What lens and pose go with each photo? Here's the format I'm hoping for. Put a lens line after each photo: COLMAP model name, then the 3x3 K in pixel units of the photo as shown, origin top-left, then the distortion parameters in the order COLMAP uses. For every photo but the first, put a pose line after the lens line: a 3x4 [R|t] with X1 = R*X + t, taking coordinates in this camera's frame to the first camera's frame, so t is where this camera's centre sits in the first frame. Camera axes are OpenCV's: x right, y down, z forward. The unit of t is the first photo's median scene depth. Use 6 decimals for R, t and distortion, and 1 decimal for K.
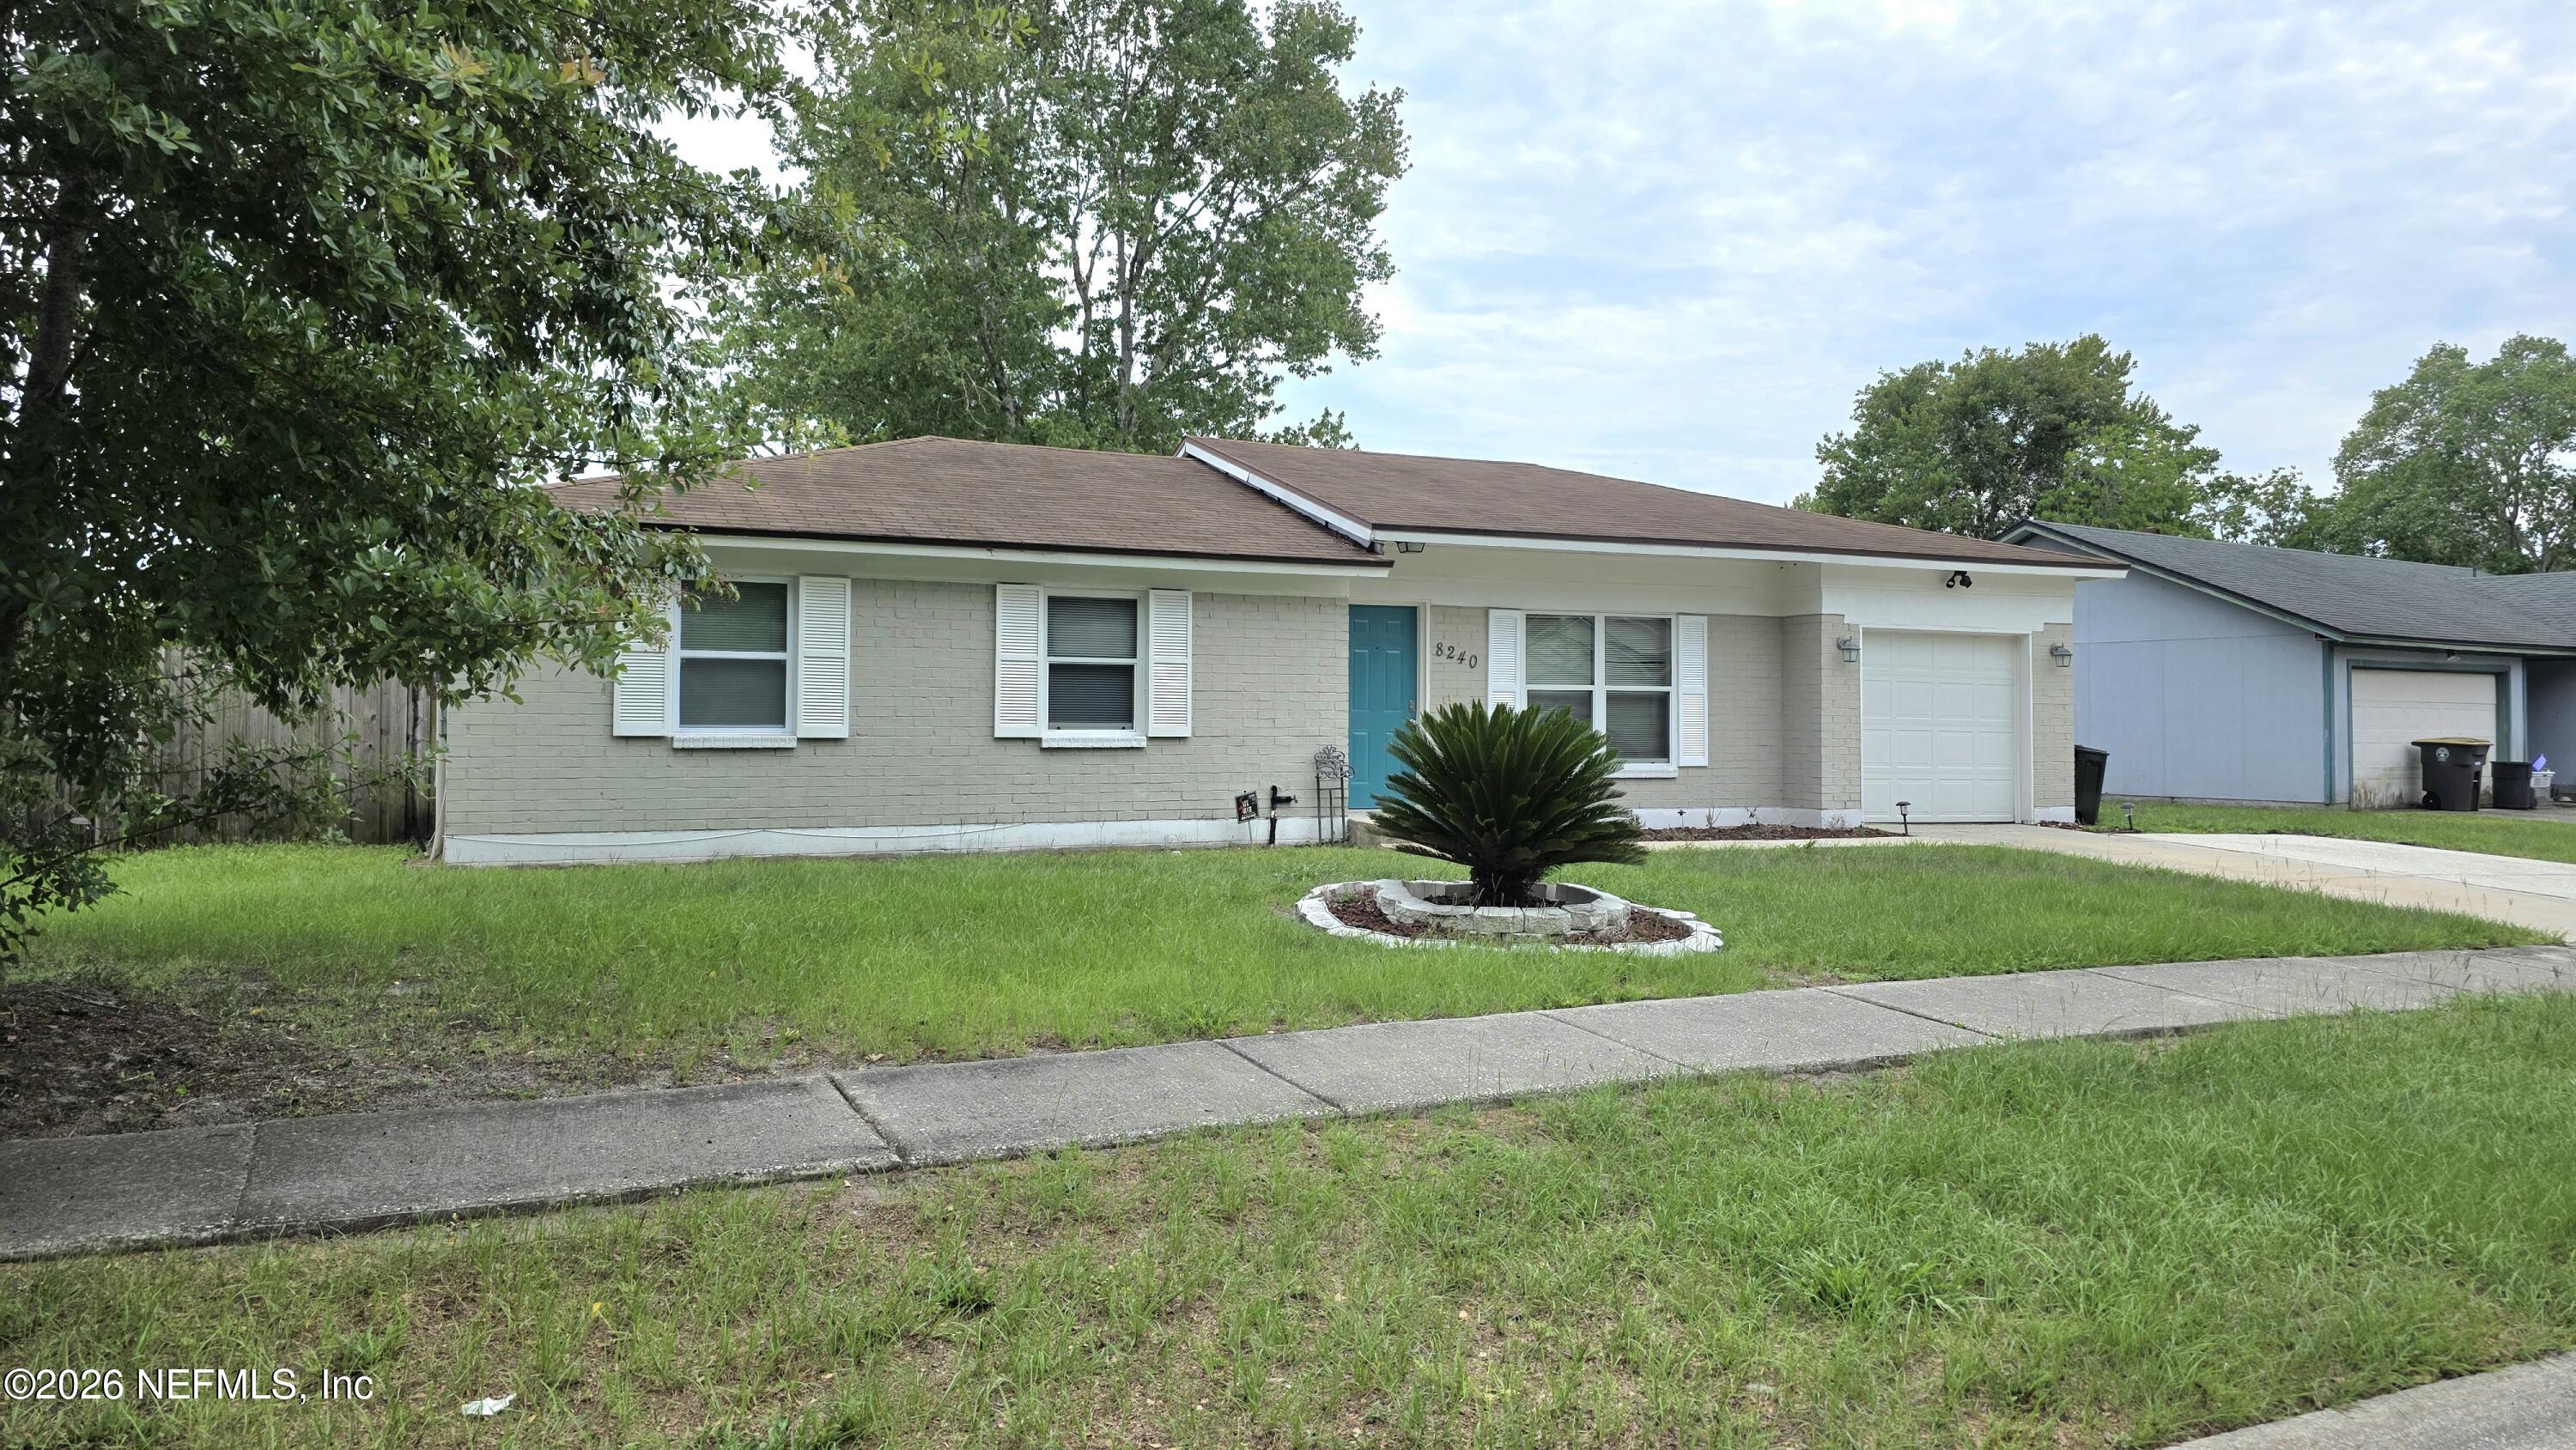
lens RADIAL K [[1730.2, 0, 1288.3], [0, 1730.2, 678.0], [0, 0, 1]] dist [0.102410, -0.083733]
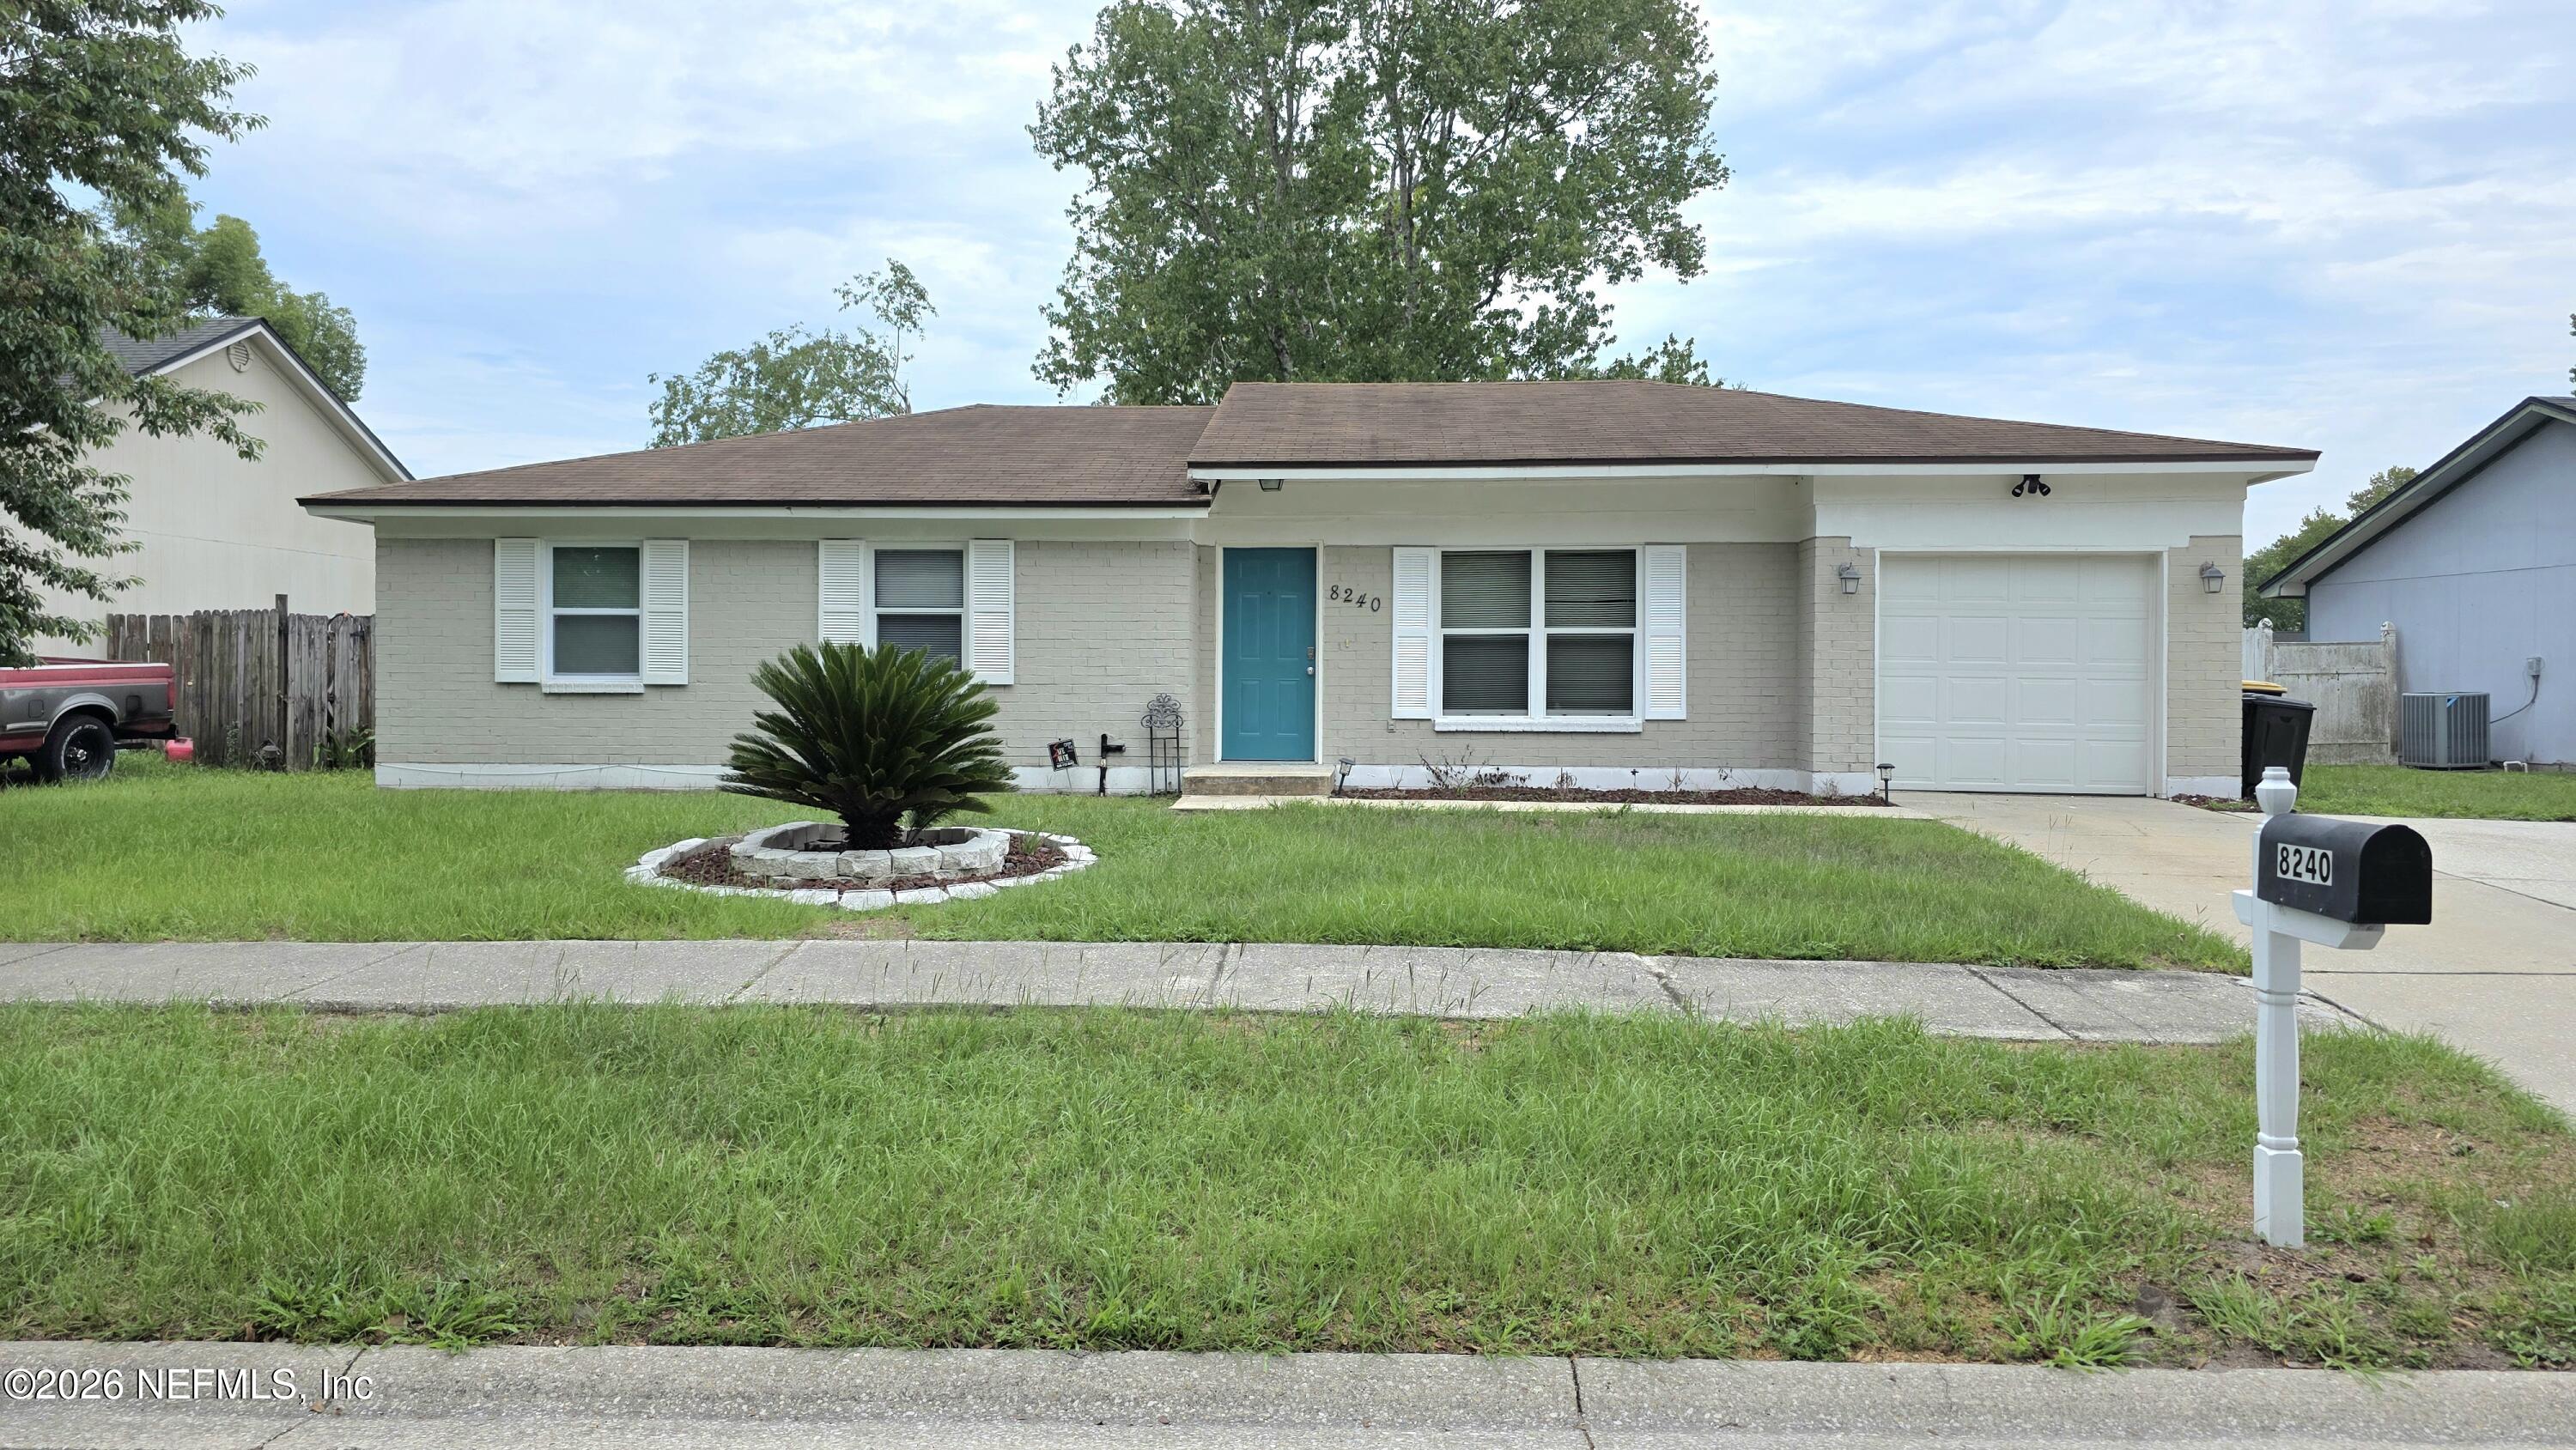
lens RADIAL K [[1701.2, 0, 1294.3], [0, 1701.2, 718.9], [0, 0, 1]] dist [0.094644, -0.079165]
pose [[0.889312, 0.007912, -0.457232, 0.533366], [0.013565, 0.998954, 0.043670, 0.012364], [0.457099, -0.045039, 0.888275, 0.184142]]
